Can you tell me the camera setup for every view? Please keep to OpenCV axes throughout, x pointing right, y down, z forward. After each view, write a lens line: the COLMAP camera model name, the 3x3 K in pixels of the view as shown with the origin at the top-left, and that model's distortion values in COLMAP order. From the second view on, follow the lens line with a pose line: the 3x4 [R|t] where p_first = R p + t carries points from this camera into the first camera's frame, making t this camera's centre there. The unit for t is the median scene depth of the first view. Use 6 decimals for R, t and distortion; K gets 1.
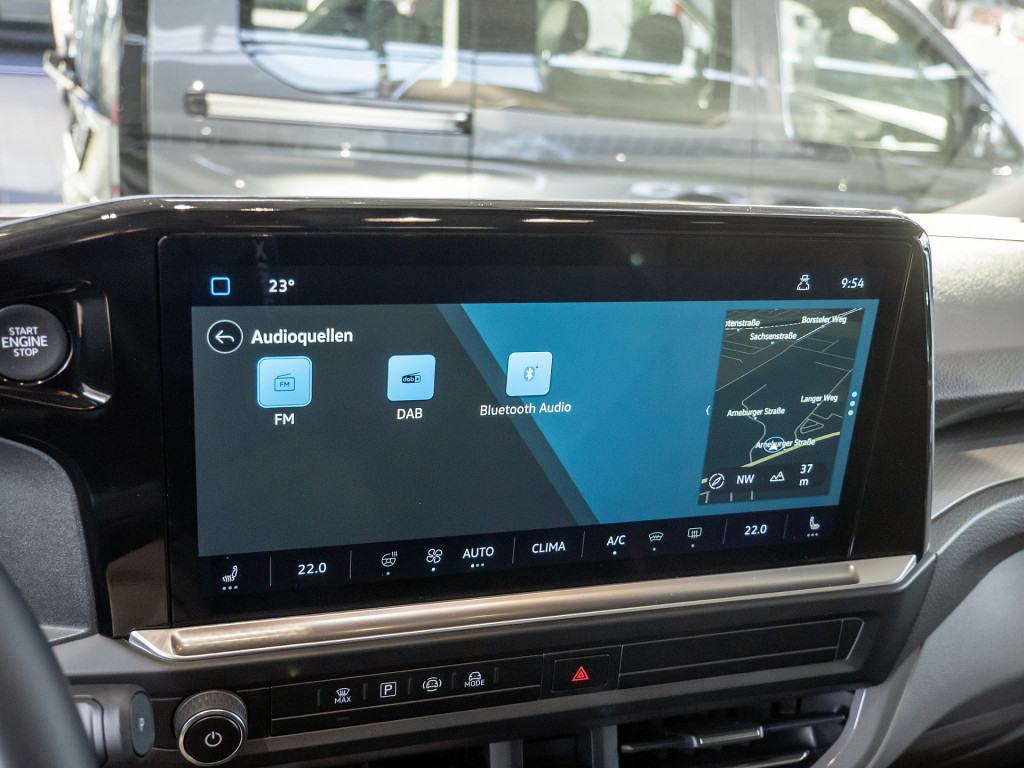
lens RADIAL K [[1047.4, 0, 513.3], [0, 1047.4, 385.5], [0, 0, 1]] dist [-0.016342, -0.009513]
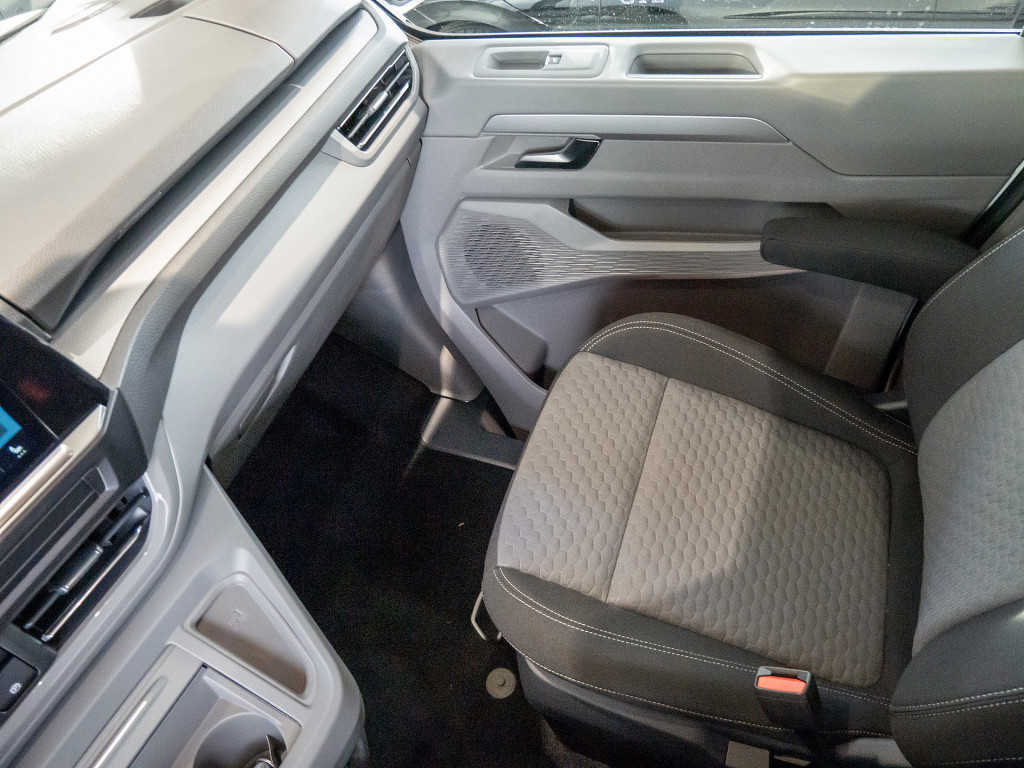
lens RADIAL K [[740.2, 0, 515.7], [0, 740.2, 387.4], [0, 0, 1]] dist [-0.049631, 0.009395]
pose [[0.675940, -0.653303, 0.341028, 0.452013], [0.423583, 0.723087, 0.545639, -0.174389], [-0.603060, -0.224366, 0.765492, -0.151439]]
